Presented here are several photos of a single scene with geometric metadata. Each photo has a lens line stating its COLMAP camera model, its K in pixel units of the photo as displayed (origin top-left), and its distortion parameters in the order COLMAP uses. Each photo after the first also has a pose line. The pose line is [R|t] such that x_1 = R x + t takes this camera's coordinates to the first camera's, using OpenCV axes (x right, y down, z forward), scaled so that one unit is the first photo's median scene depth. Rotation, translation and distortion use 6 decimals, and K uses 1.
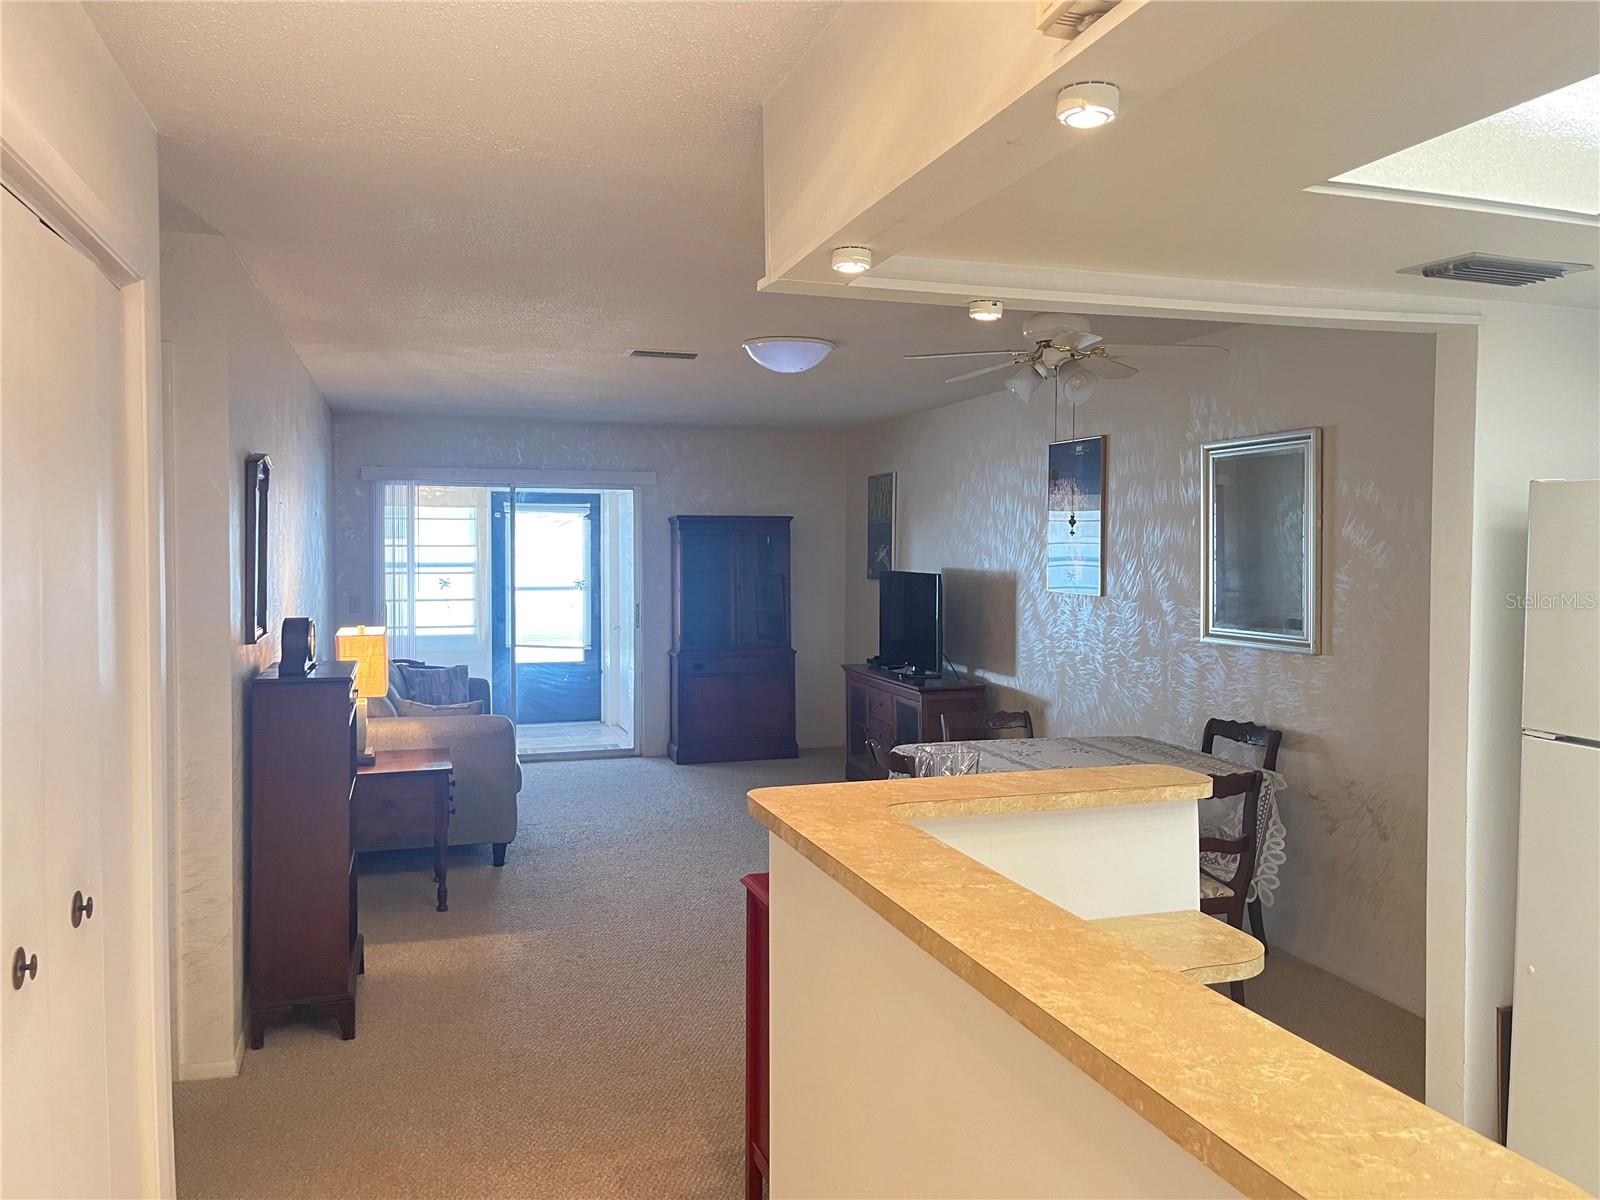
lens RADIAL K [[1221.6, 0, 808.2], [0, 1221.6, 596.2], [0, 0, 1]] dist [0.050537, -0.061804]
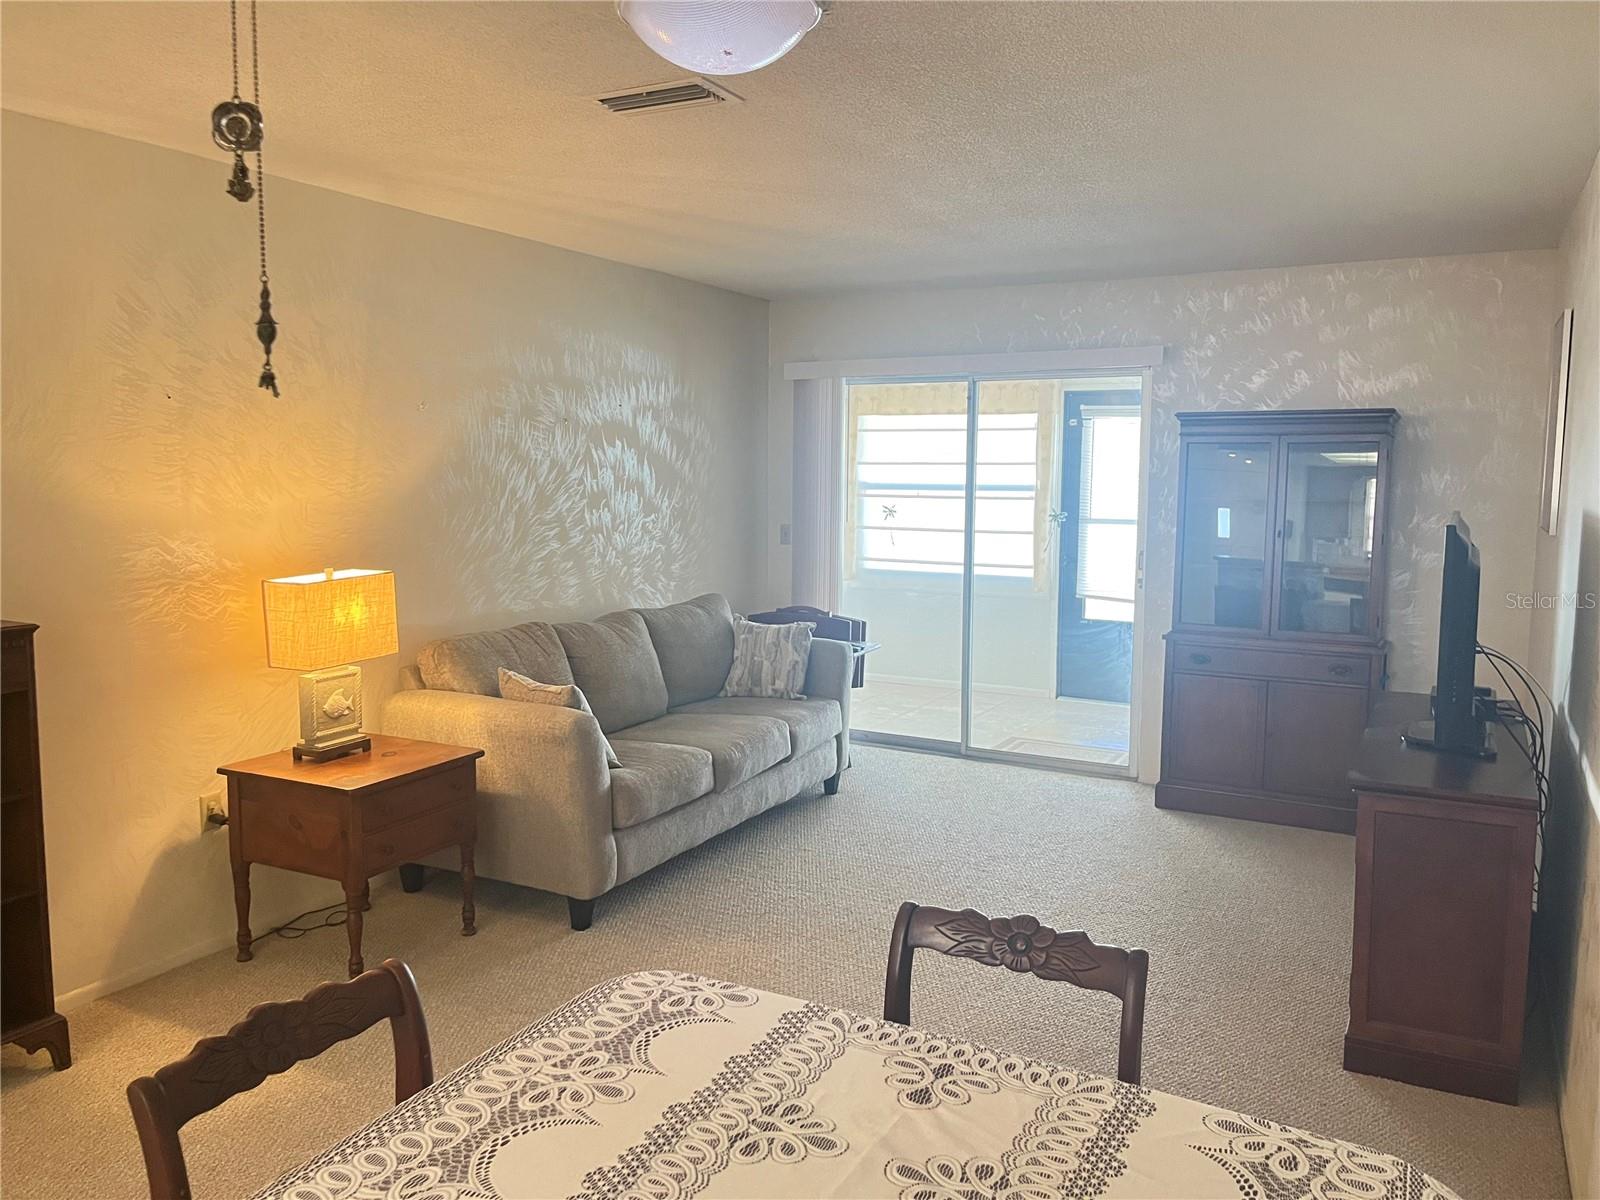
lens RADIAL K [[1221.6, 0, 796.2], [0, 1221.6, 595.4], [0, 0, 1]] dist [0.050537, -0.061804]
pose [[0.698590, 0.079683, -0.711071, 0.198692], [-0.034732, 0.996385, 0.077533, -0.014661], [0.714678, -0.029467, 0.698832, 0.404067]]
